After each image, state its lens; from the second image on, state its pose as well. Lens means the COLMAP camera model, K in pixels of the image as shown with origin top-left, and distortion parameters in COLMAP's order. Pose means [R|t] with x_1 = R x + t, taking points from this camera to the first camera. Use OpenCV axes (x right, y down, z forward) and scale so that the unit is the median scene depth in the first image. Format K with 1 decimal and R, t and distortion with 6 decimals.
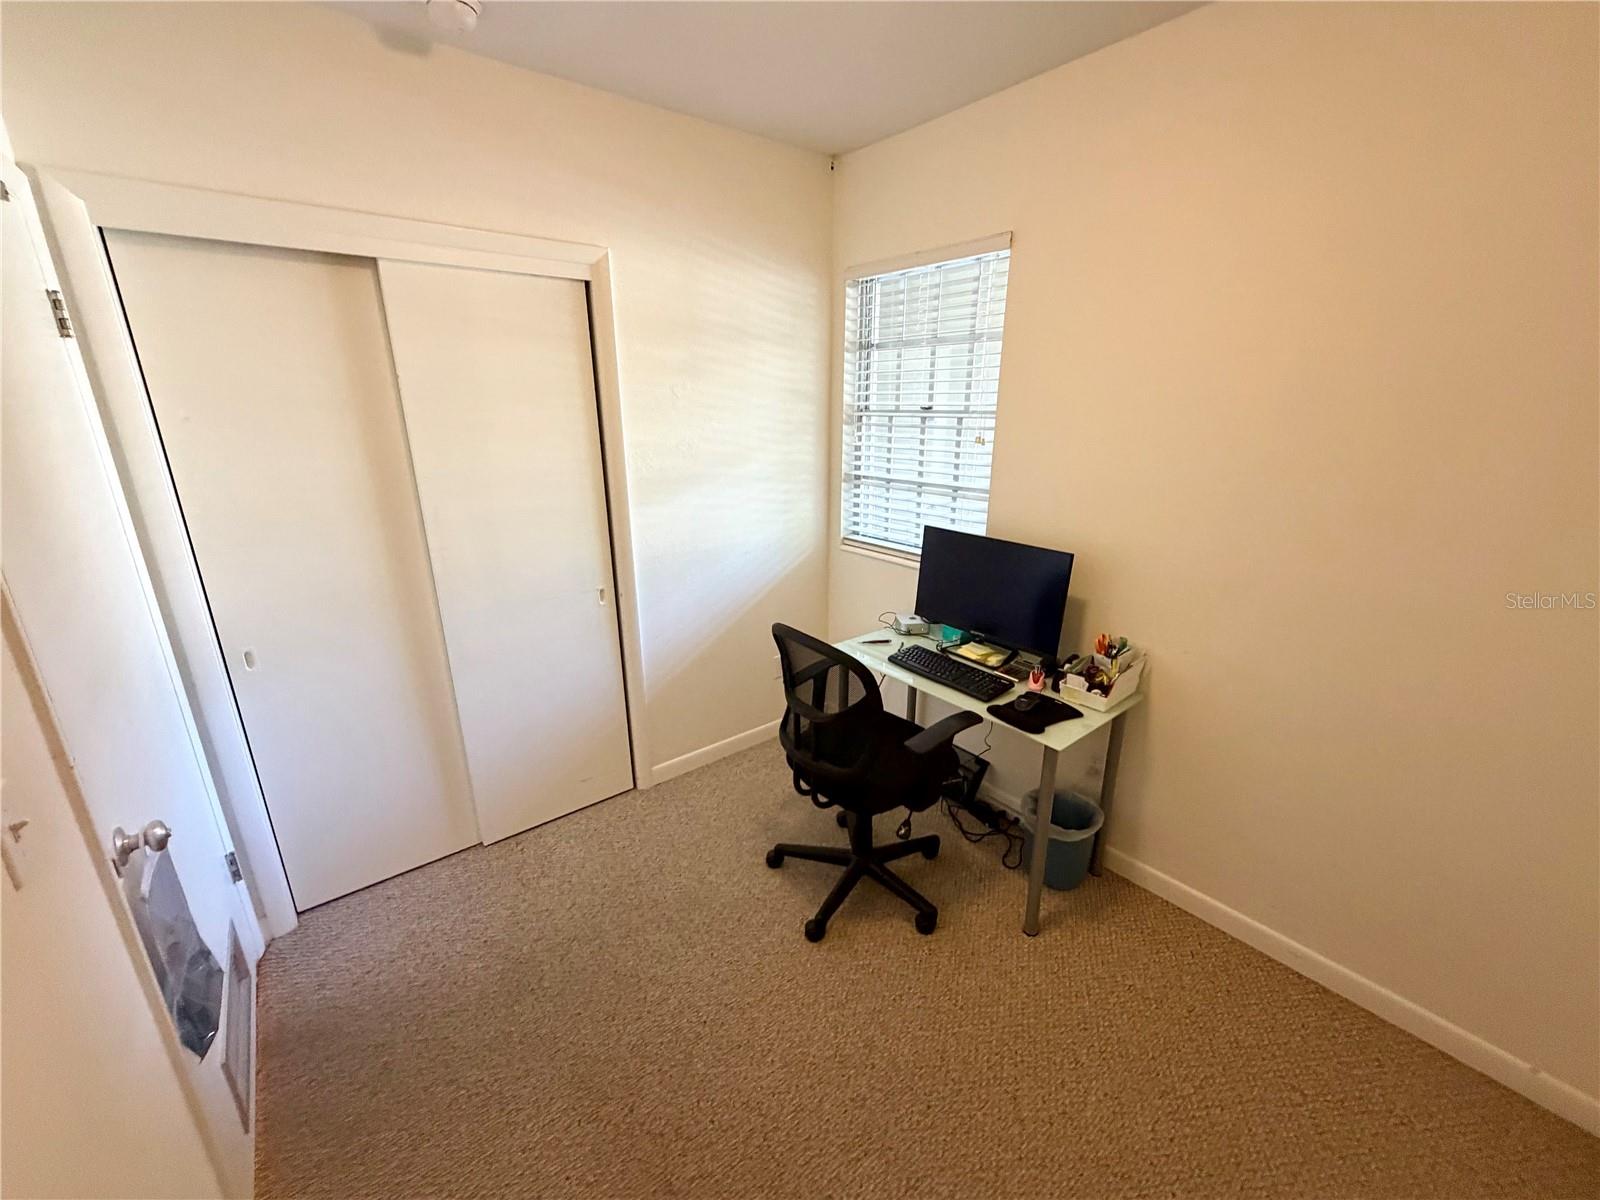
lens RADIAL K [[636.5, 0, 795.6], [0, 636.5, 601.6], [0, 0, 1]] dist [-0.002734, -0.000203]
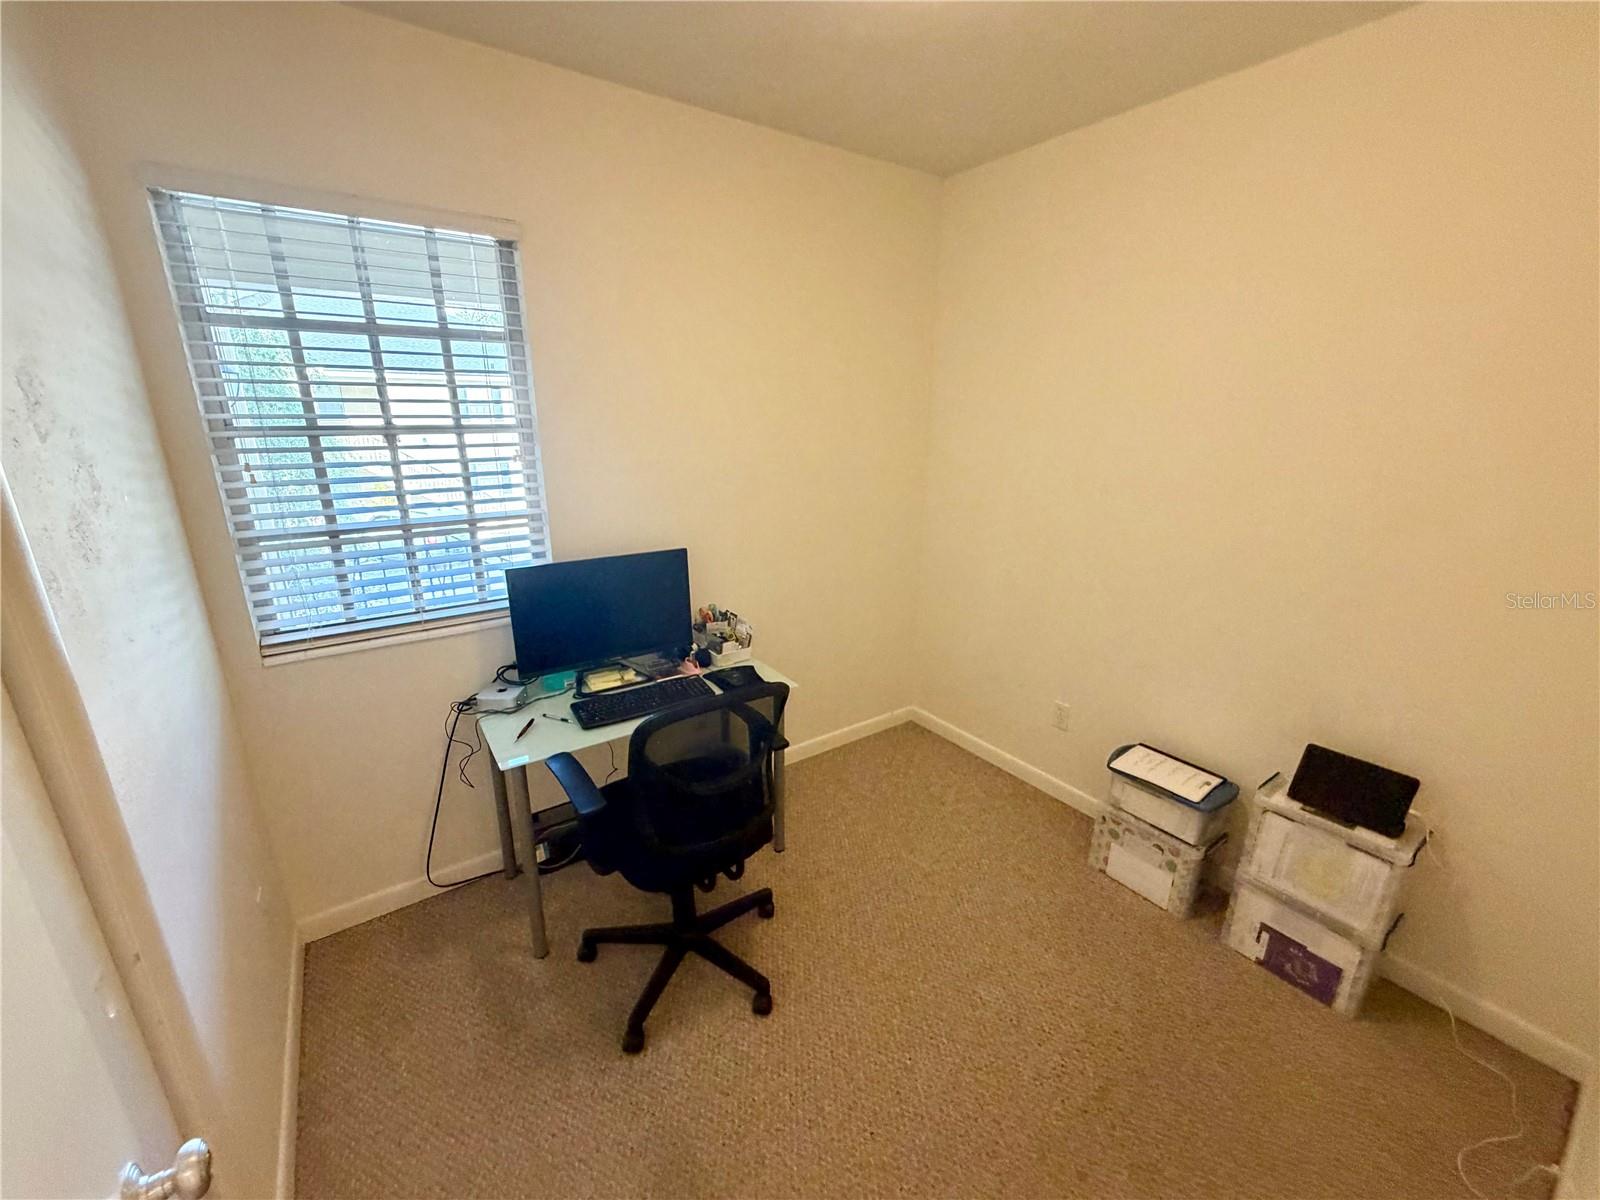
lens RADIAL K [[640.0, 0, 794.6], [0, 640.0, 598.2], [0, 0, 1]] dist [0.000888, 0.000150]
pose [[0.054240, -0.275995, 0.959627, -0.580557], [0.291148, 0.923654, 0.249192, -0.190101], [-0.955139, 0.265877, 0.130455, 0.591668]]
